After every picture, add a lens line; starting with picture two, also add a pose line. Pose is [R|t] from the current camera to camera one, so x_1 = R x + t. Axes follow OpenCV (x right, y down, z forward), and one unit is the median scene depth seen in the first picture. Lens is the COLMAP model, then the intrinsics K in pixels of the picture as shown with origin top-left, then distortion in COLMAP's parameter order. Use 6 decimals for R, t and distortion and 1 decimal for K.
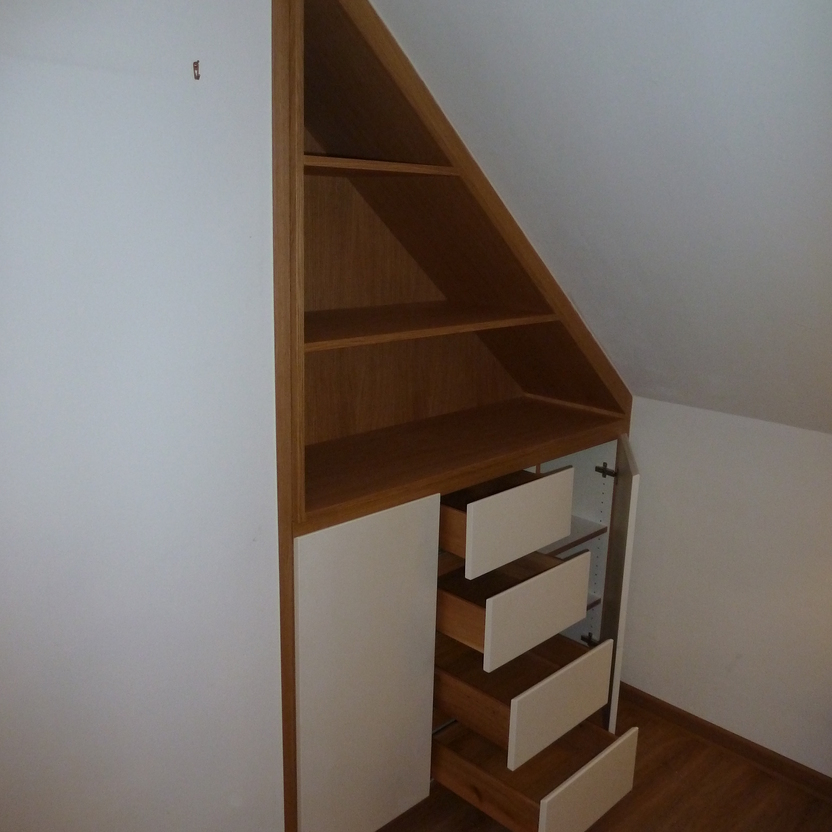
lens RADIAL K [[834.8, 0, 416.0], [0, 834.8, 416.0], [0, 0, 1]] dist [-0.029308, 0.010626]
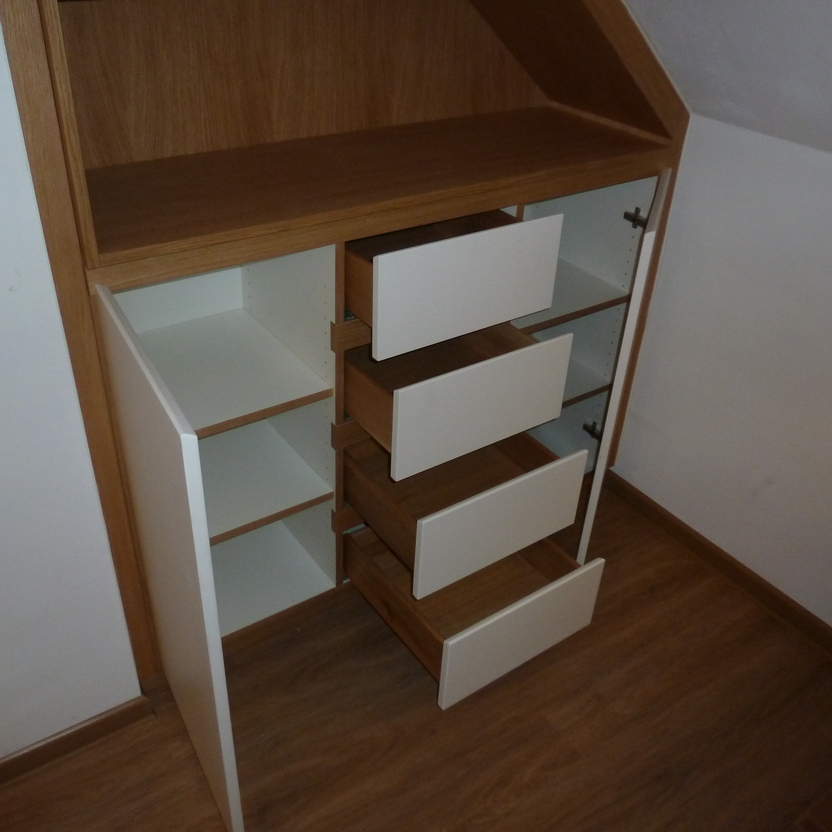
lens RADIAL K [[830.5, 0, 414.8], [0, 830.5, 411.0], [0, 0, 1]] dist [-0.033414, 0.027126]
pose [[0.985422, 0.110202, -0.129607, 0.194167], [-0.062456, 0.942981, 0.326936, -0.000783], [0.158246, -0.314075, 0.936117, 0.312102]]
